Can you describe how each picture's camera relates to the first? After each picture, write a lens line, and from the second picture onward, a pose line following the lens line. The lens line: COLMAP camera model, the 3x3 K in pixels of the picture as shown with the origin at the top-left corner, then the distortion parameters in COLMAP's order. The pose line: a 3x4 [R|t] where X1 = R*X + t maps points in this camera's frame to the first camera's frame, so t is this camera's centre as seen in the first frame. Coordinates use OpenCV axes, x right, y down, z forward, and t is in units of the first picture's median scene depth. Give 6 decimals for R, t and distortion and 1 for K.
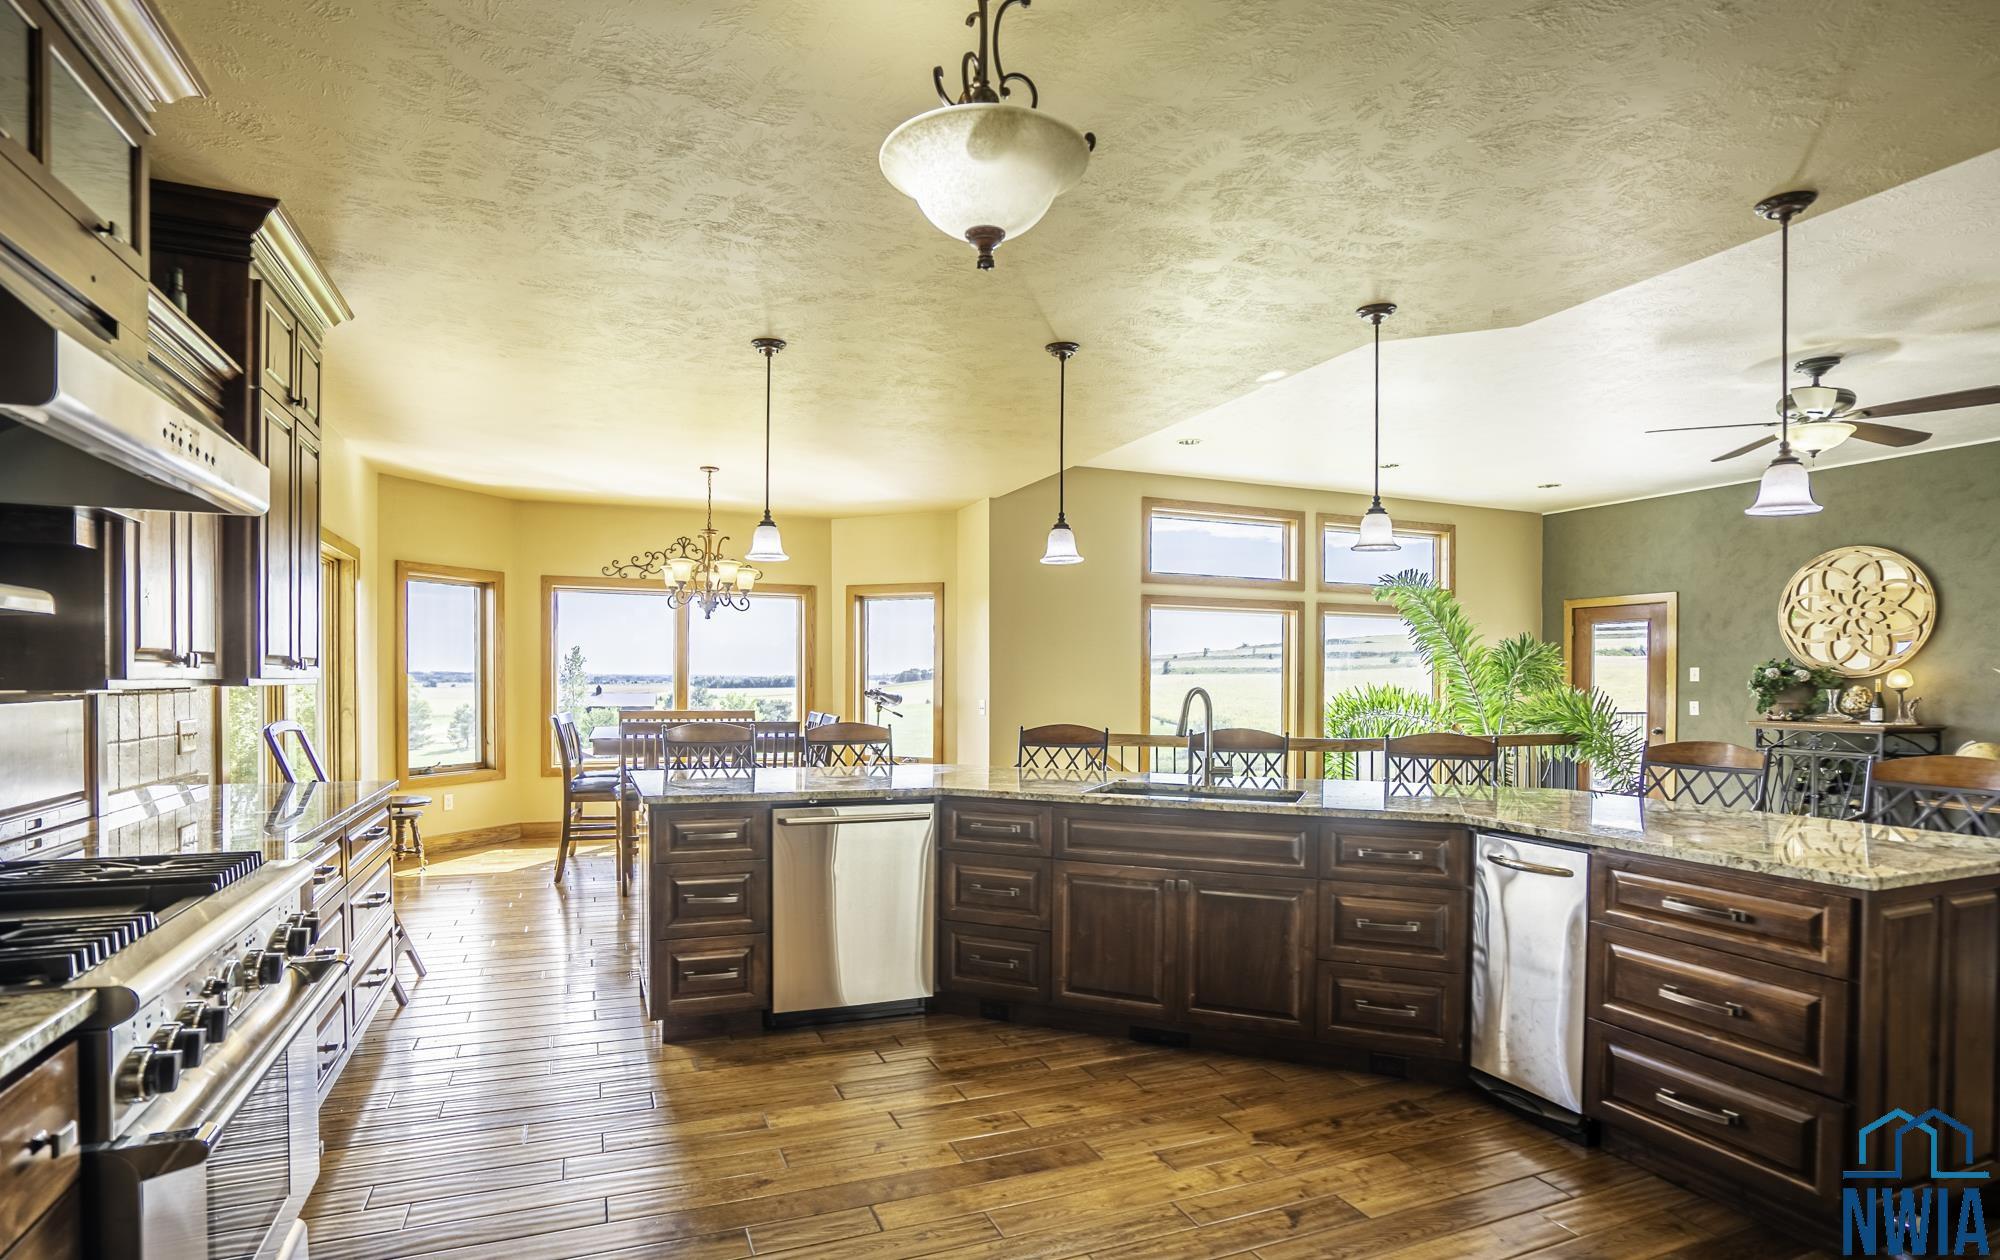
lens RADIAL K [[1060.9, 0, 1082.8], [0, 1060.9, 684.1], [0, 0, 1]] dist [-0.005415, 0.000600]
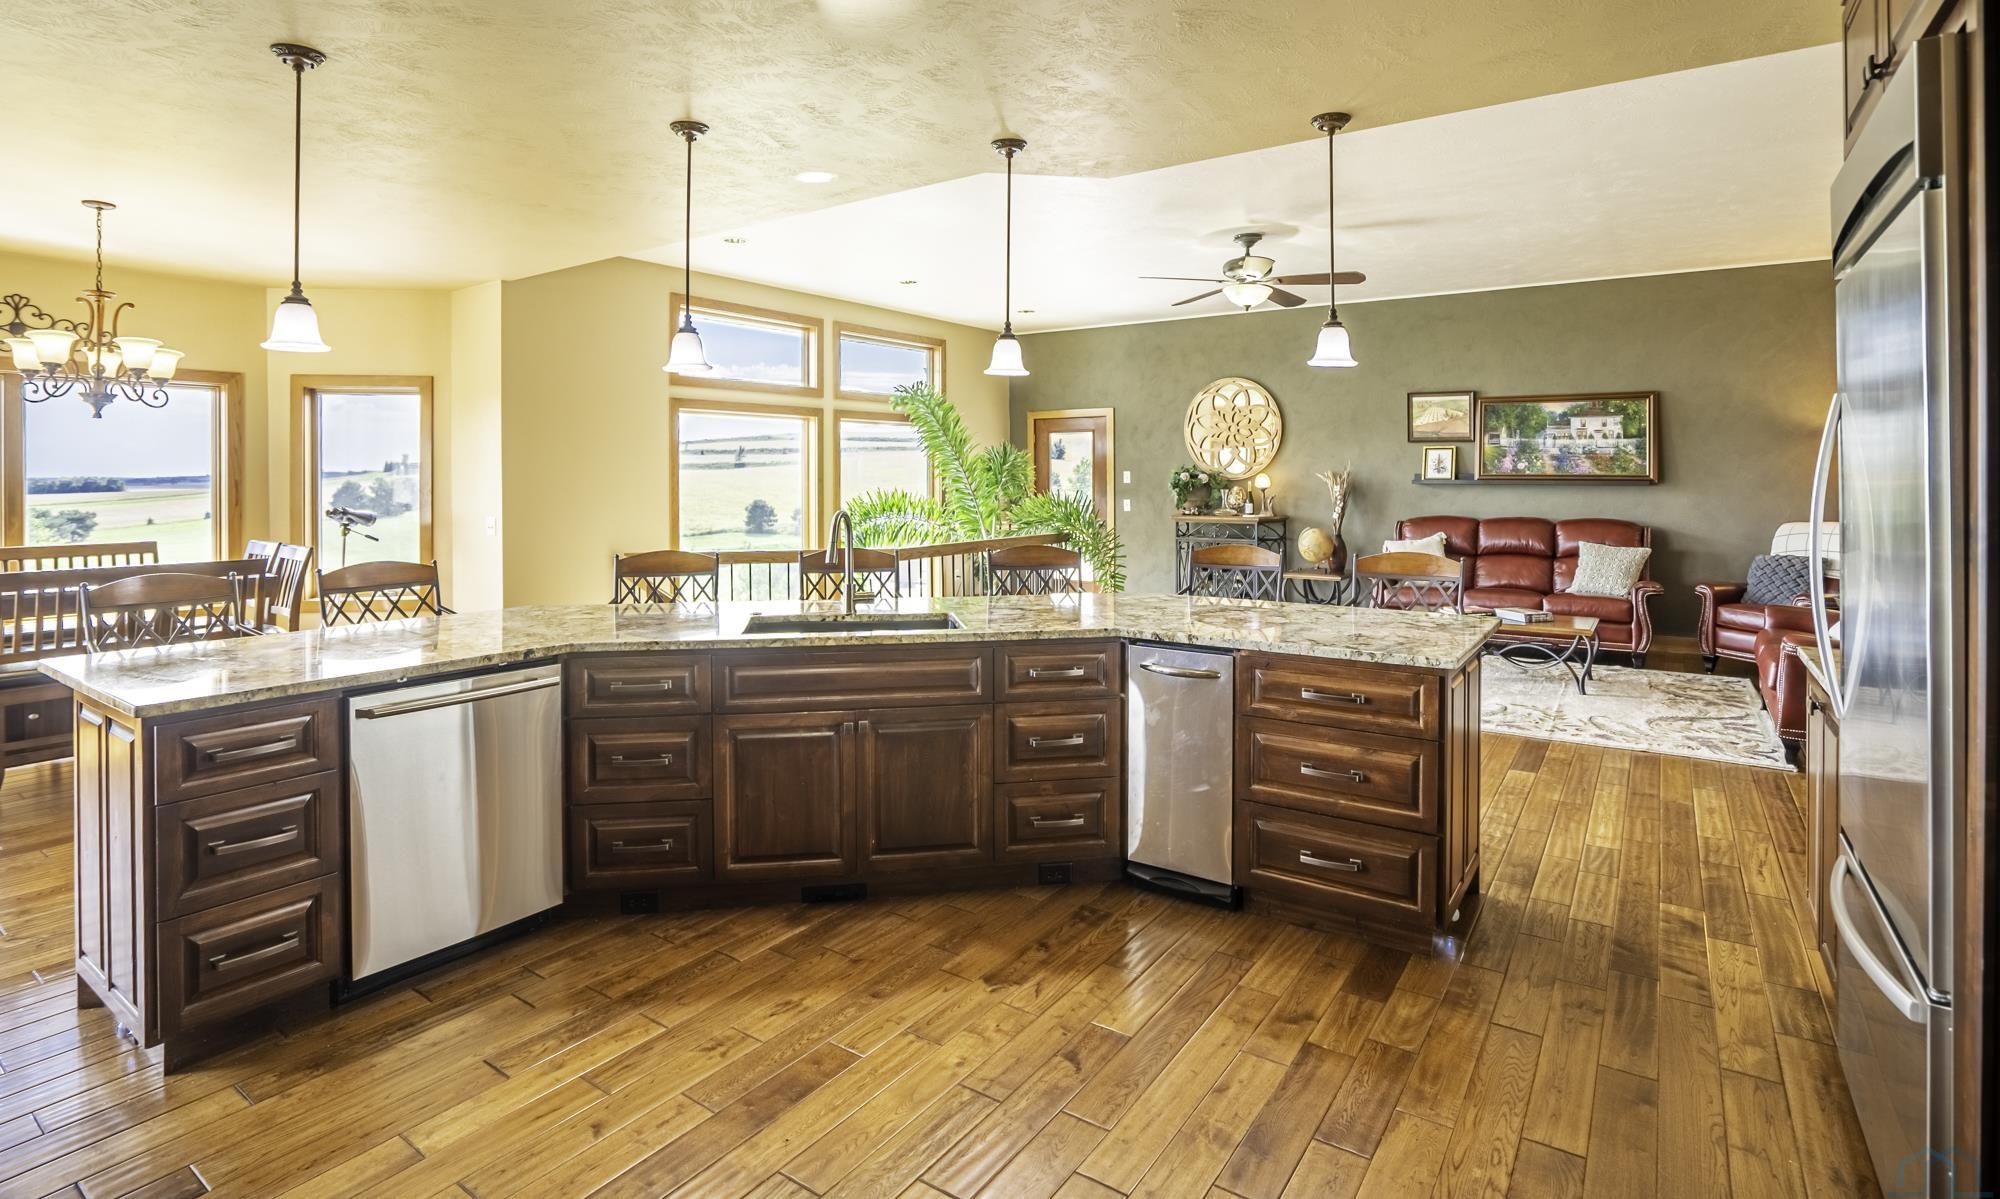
lens RADIAL K [[1008.7, 0, 1048.0], [0, 1008.7, 460.2], [0, 0, 1]] dist [-0.050380, 0.034706]
pose [[0.850603, 0.003859, 0.525794, -0.226194], [0.003163, 0.999917, -0.012456, -0.032599], [-0.525799, 0.012258, 0.850521, 0.156643]]
